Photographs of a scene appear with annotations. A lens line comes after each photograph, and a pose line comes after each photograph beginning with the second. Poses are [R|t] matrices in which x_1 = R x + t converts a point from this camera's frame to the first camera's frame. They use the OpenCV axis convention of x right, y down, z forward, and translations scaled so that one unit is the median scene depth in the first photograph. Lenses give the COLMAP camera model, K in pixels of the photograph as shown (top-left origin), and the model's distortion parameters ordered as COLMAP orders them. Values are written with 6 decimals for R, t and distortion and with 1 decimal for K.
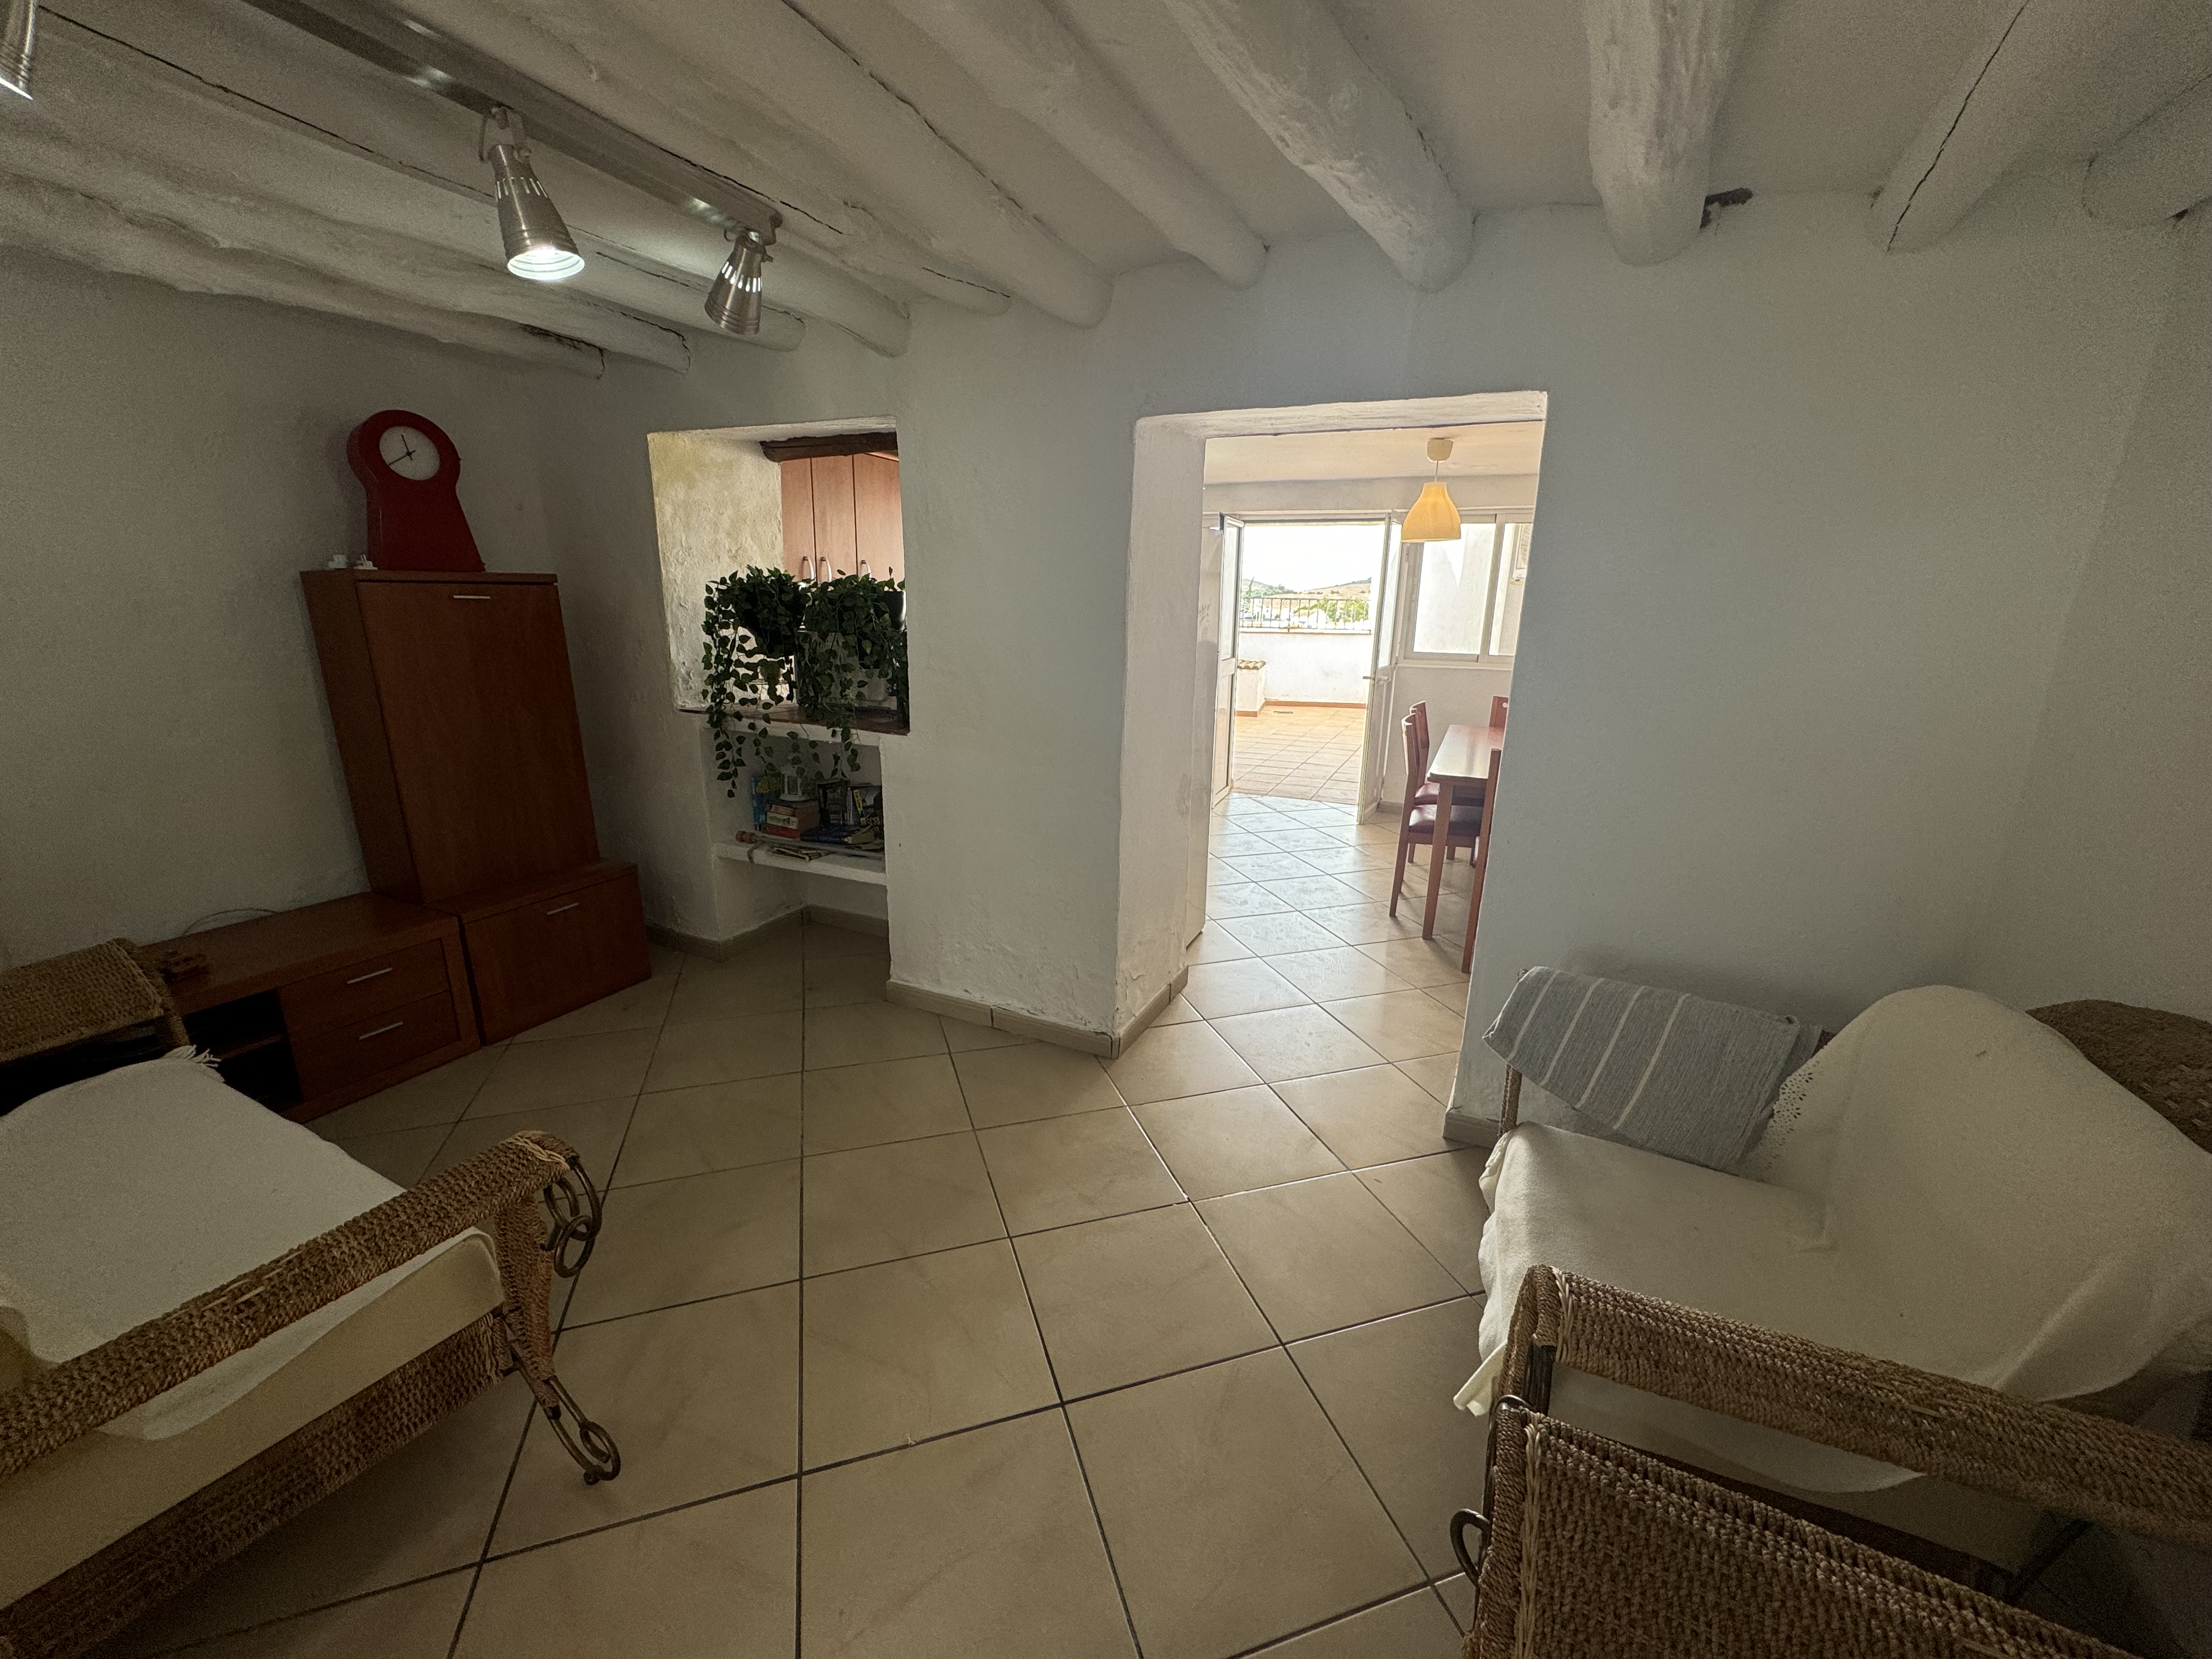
lens RADIAL K [[883.0, 0, 1104.3], [0, 883.0, 830.9], [0, 0, 1]] dist [-0.002742, 0.000746]
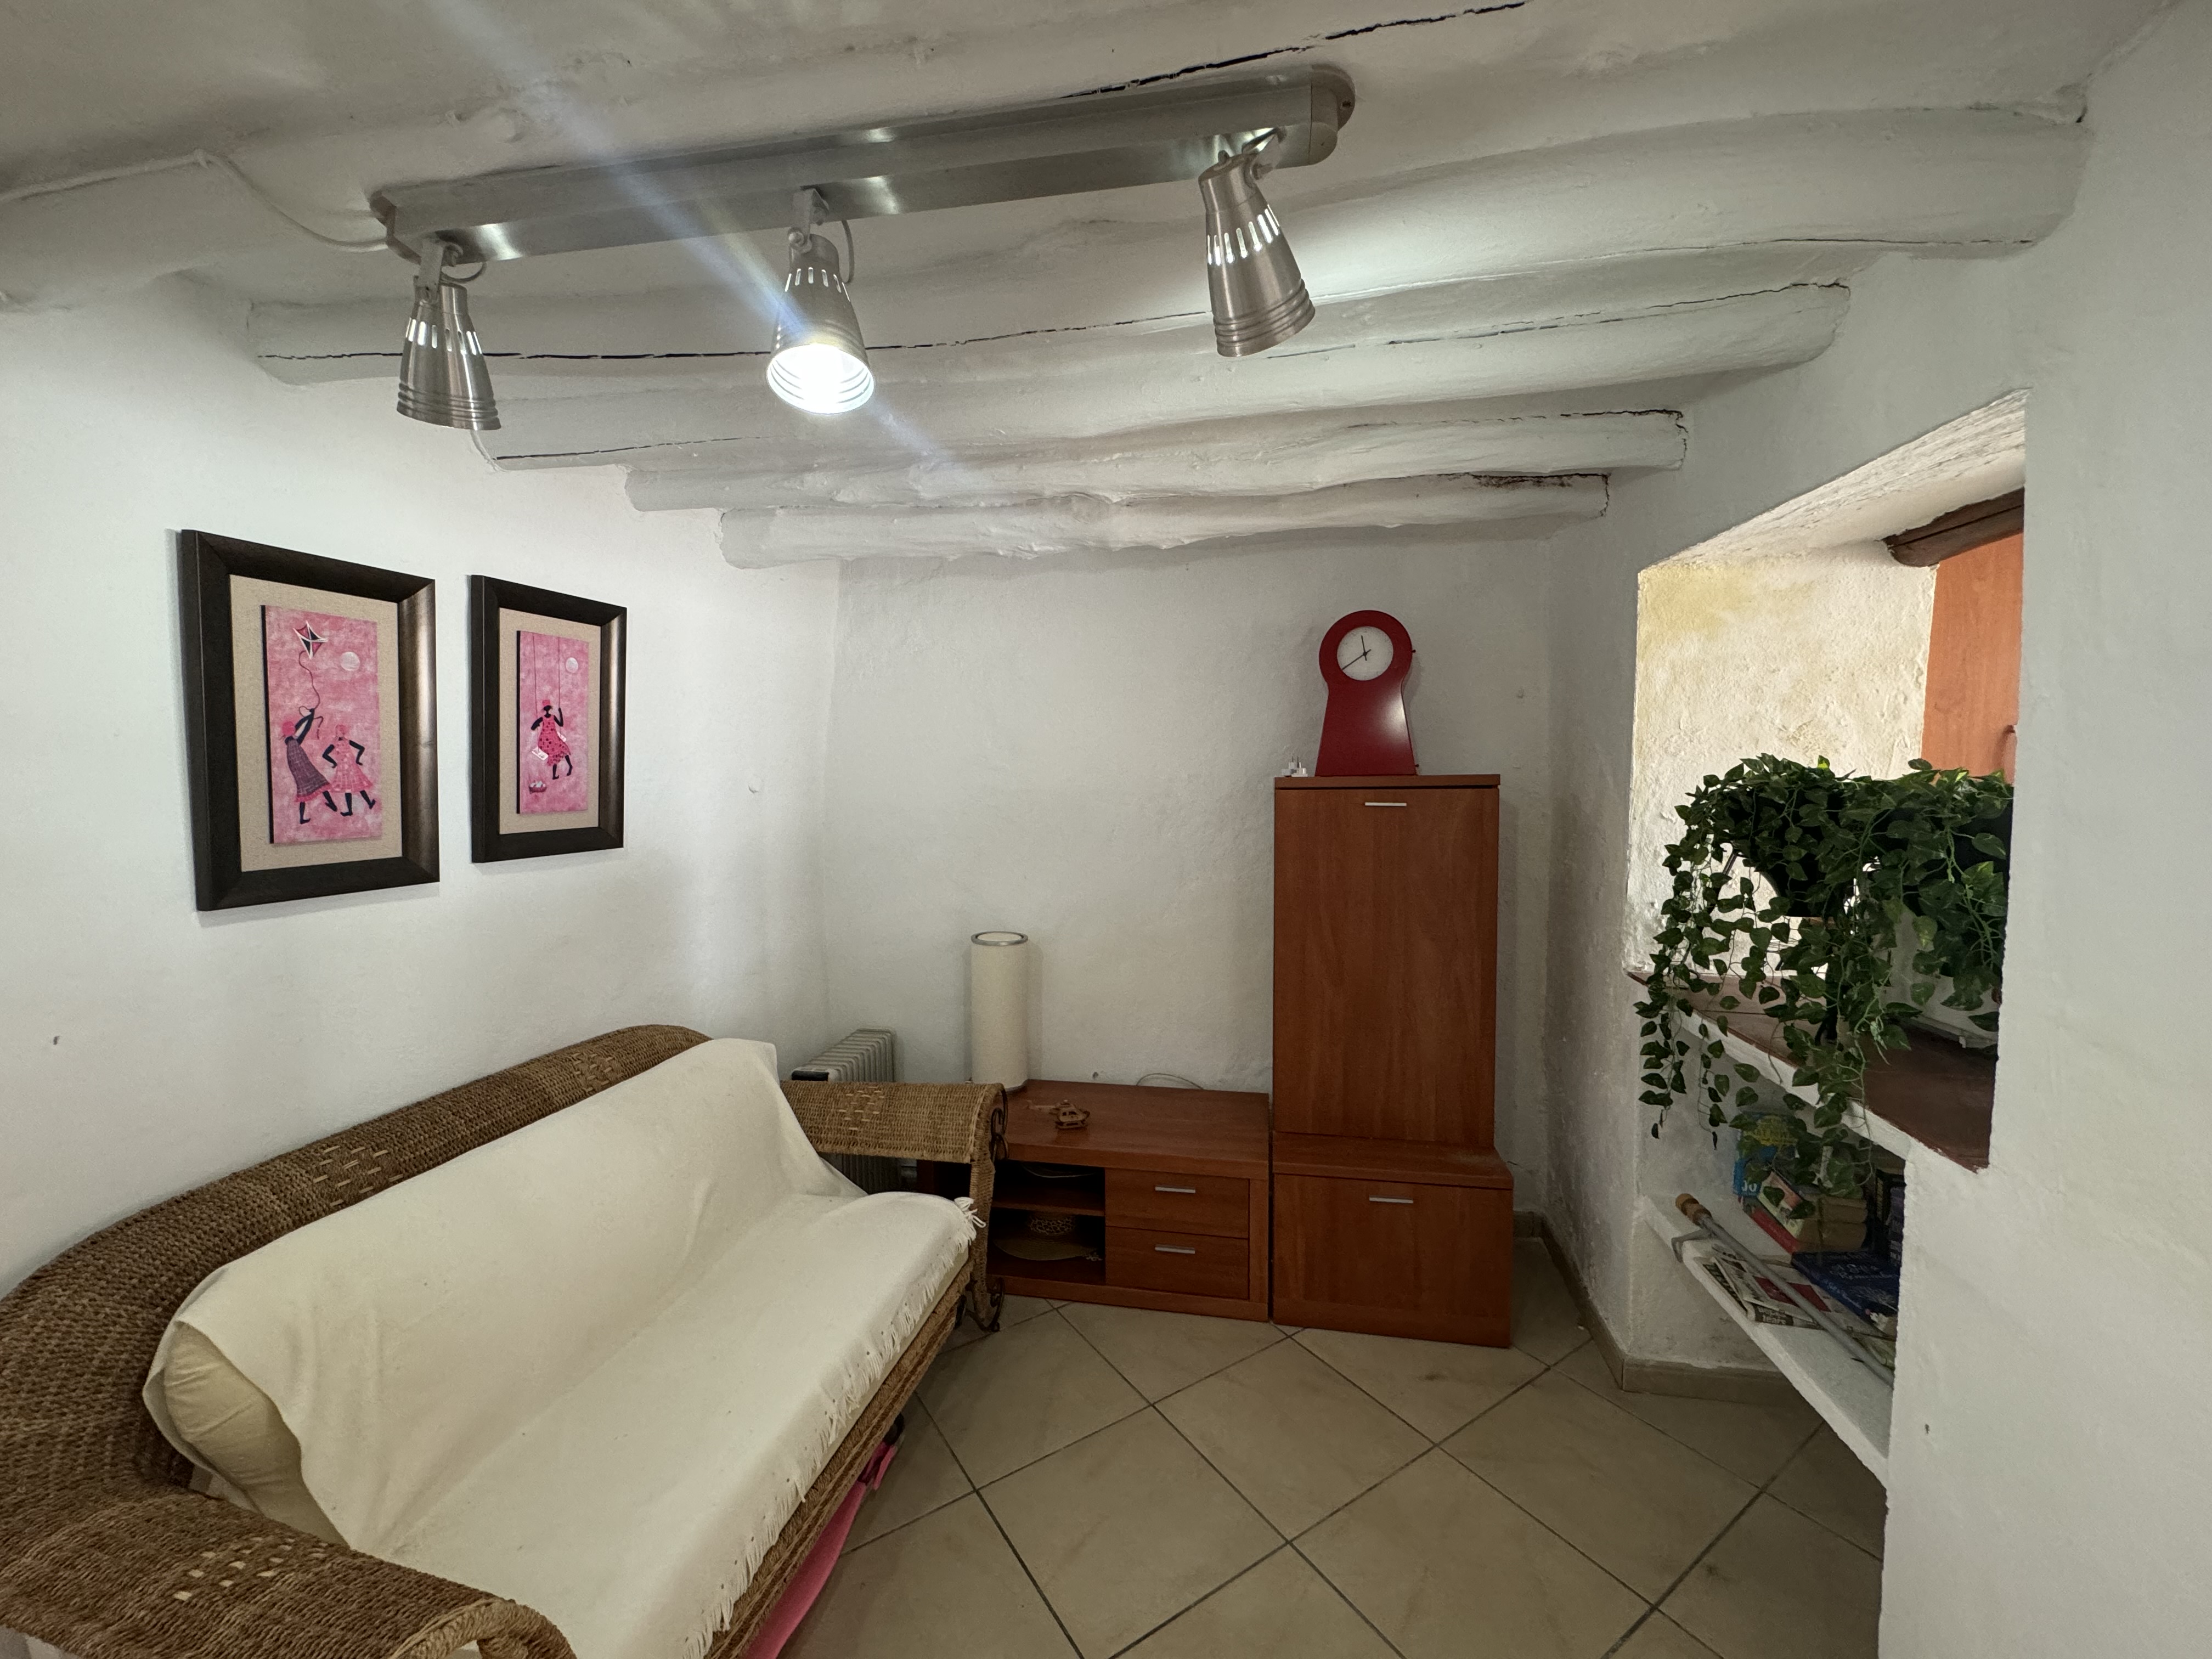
lens RADIAL K [[887.0, 0, 1106.6], [0, 887.0, 837.7], [0, 0, 1]] dist [-0.002044, 0.000221]
pose [[0.255964, 0.057783, -0.964958, 0.044881], [-0.234002, 0.972228, -0.003853, -0.147912], [0.937937, 0.226789, 0.262377, 0.465959]]
